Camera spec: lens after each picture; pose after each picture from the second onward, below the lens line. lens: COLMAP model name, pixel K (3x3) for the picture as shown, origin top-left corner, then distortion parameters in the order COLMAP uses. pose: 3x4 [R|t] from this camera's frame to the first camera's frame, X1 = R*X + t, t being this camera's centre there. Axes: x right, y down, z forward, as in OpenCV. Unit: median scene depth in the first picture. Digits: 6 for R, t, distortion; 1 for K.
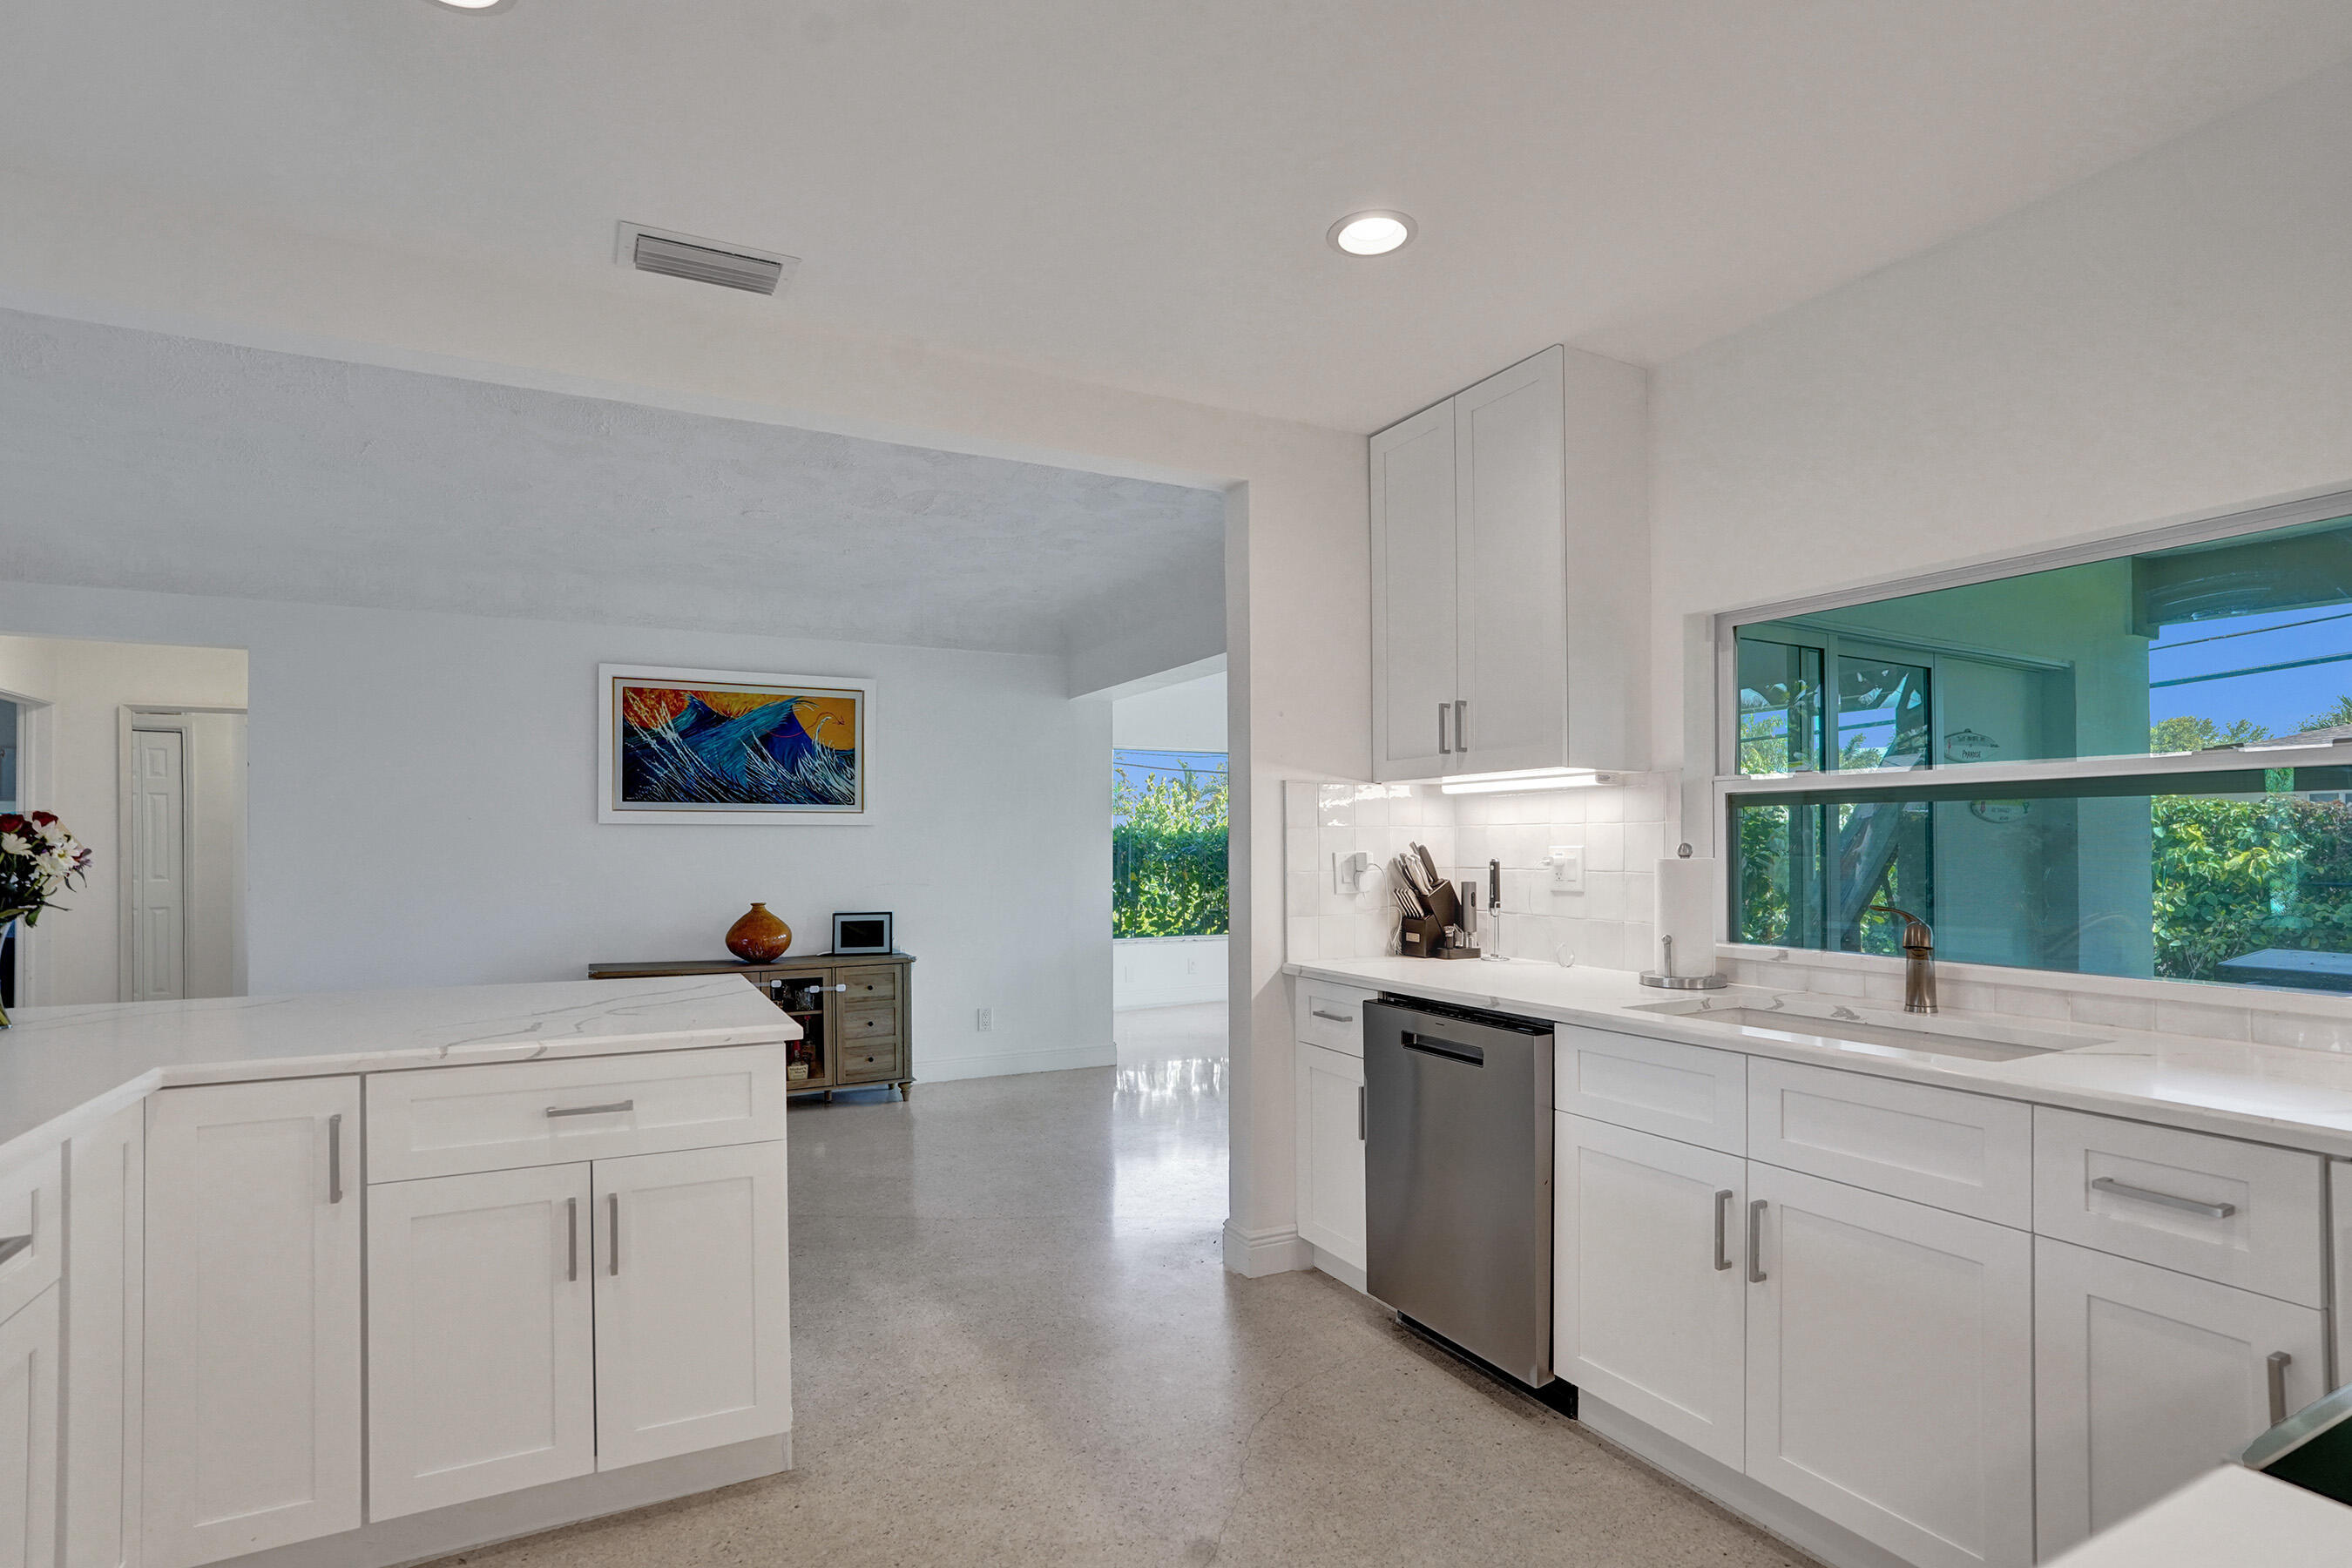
lens RADIAL K [[1144.8, 0, 1168.9], [0, 1144.8, 776.4], [0, 0, 1]] dist [-0.056580, 0.026809]
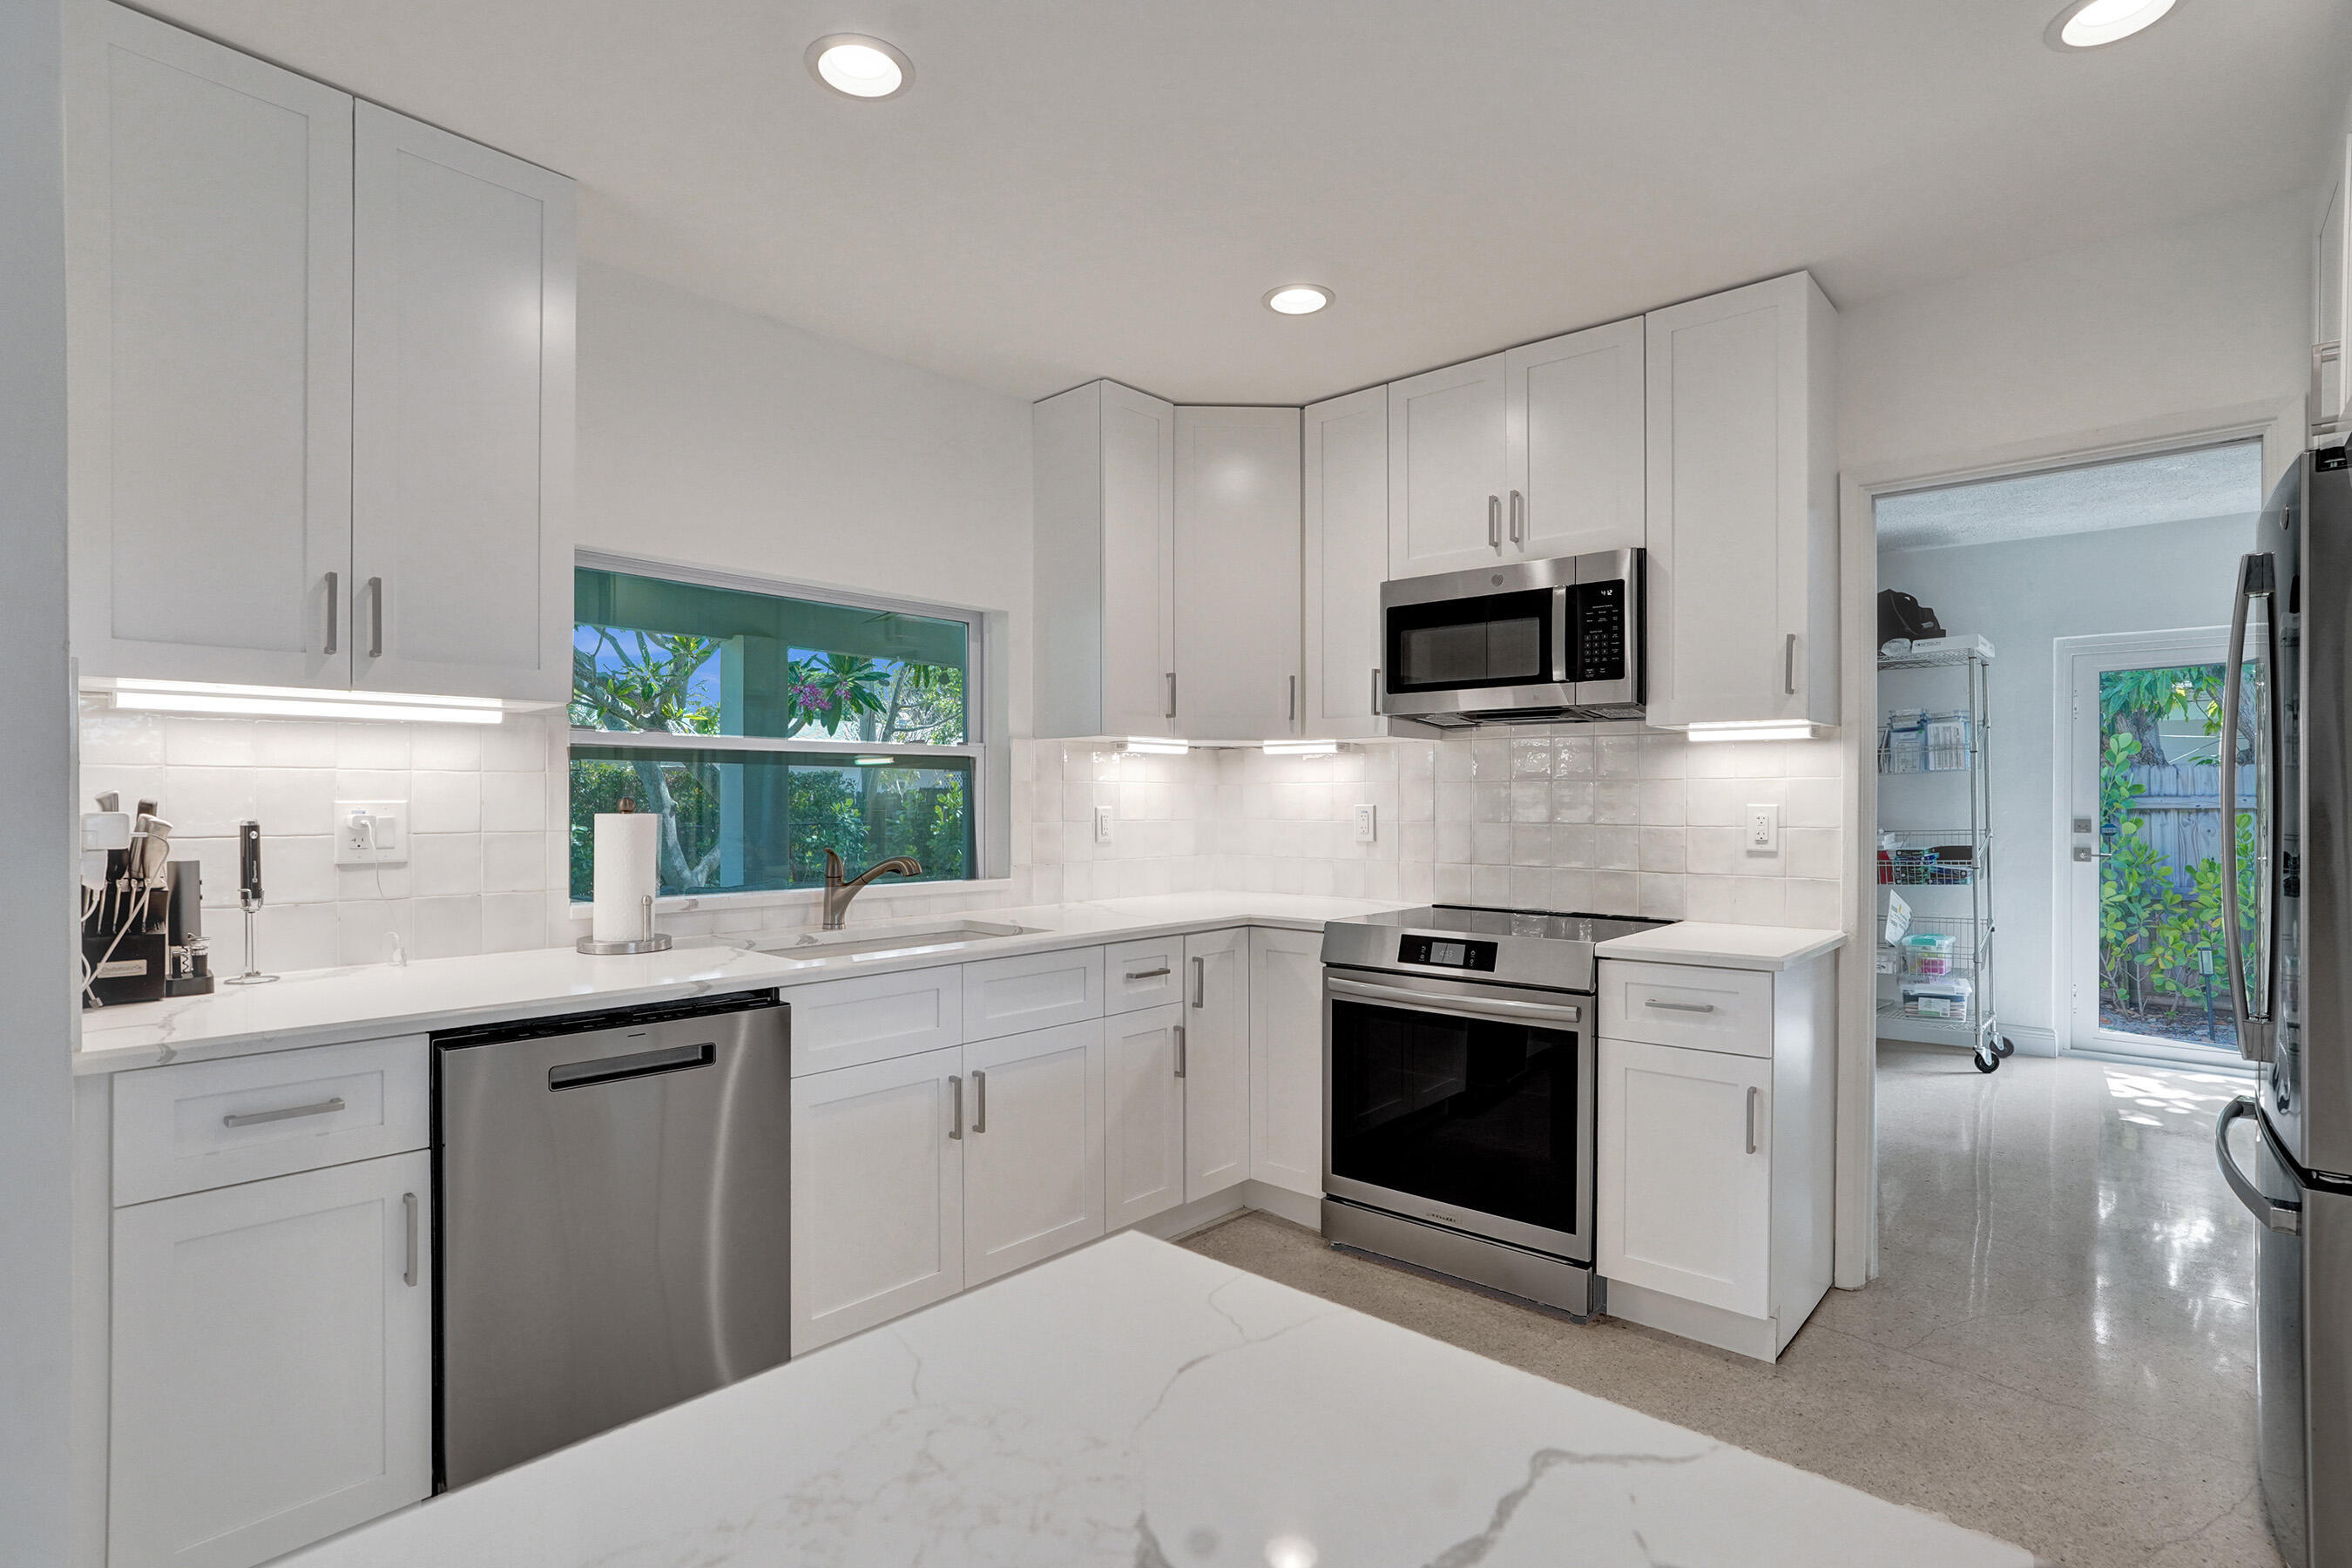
lens RADIAL K [[1144.8, 0, 1168.9], [0, 1144.8, 776.4], [0, 0, 1]] dist [-0.056580, 0.026809]
pose [[-0.339630, 0.018460, 0.940378, -0.614162], [-0.055184, 0.997694, -0.039516, 0.057933], [-0.938939, -0.065315, -0.337828, 0.964034]]
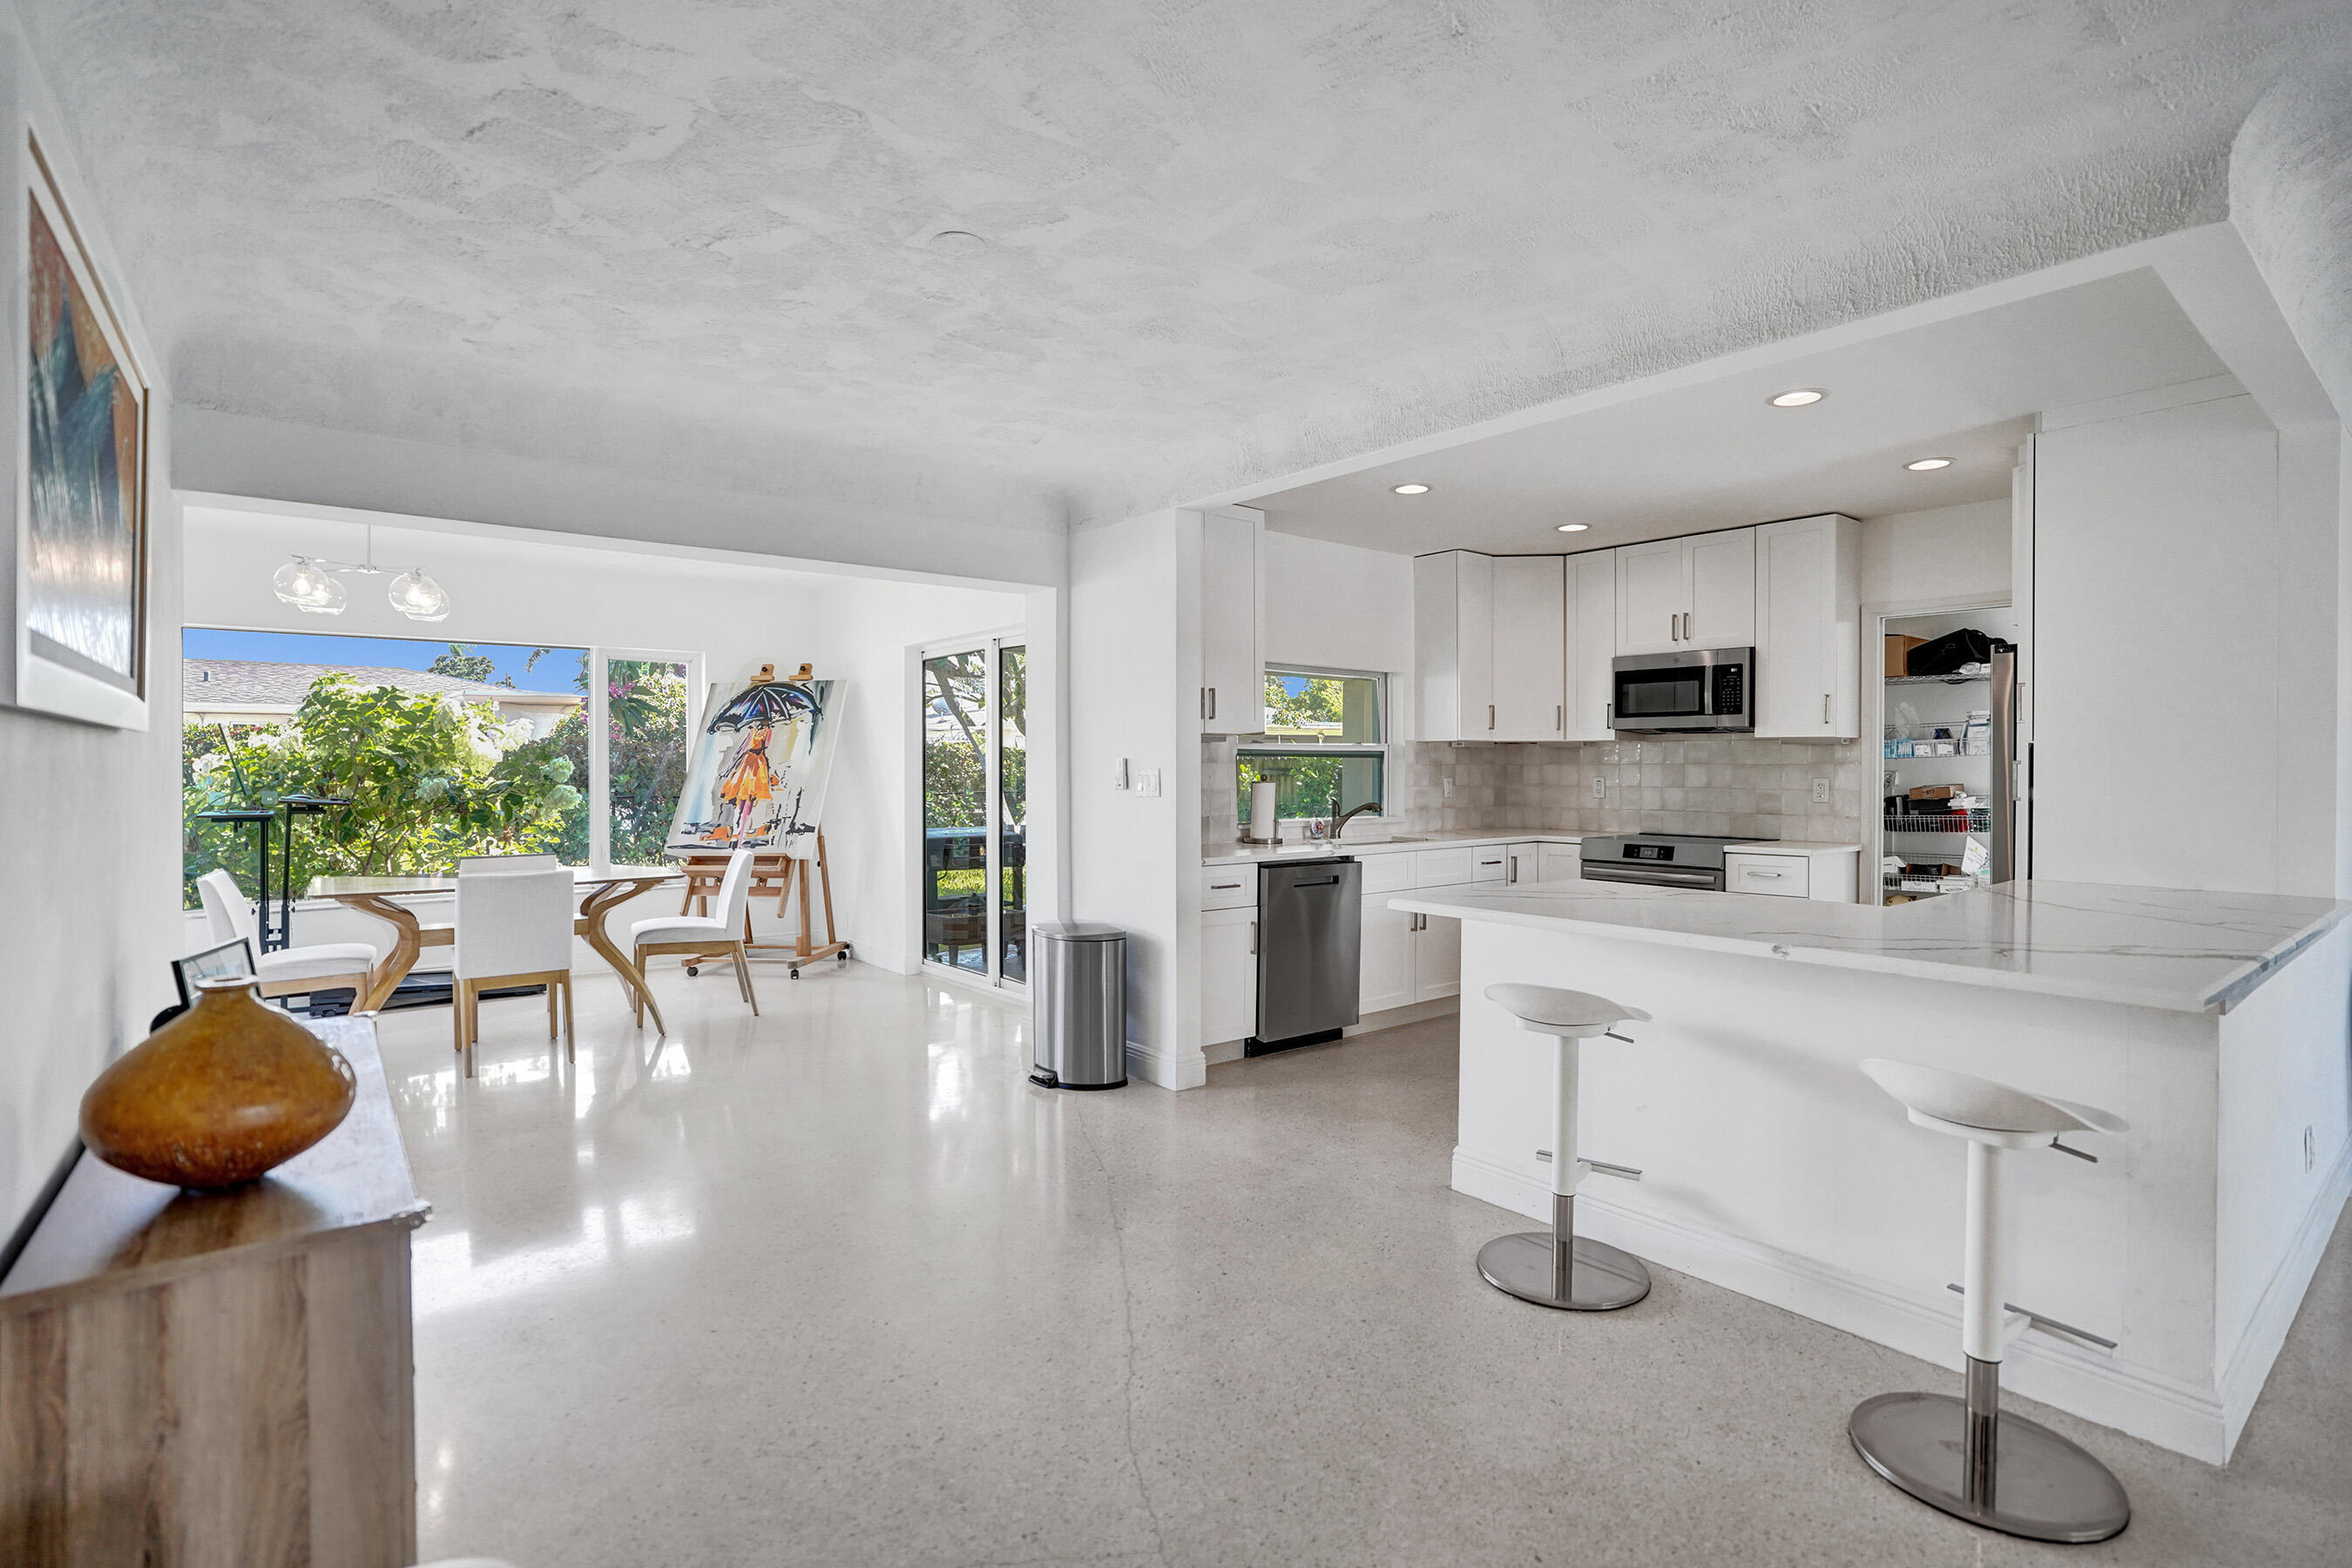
lens RADIAL K [[1131.5, 0, 1176.0], [0, 1131.5, 784.0], [0, 0, 1]] dist [-0.047118, 0.019114]
pose [[-0.194662, -0.014401, 0.980765, -1.637298], [-0.058628, 0.998275, 0.003022, 0.086215], [-0.979117, -0.056912, -0.195170, 1.668461]]
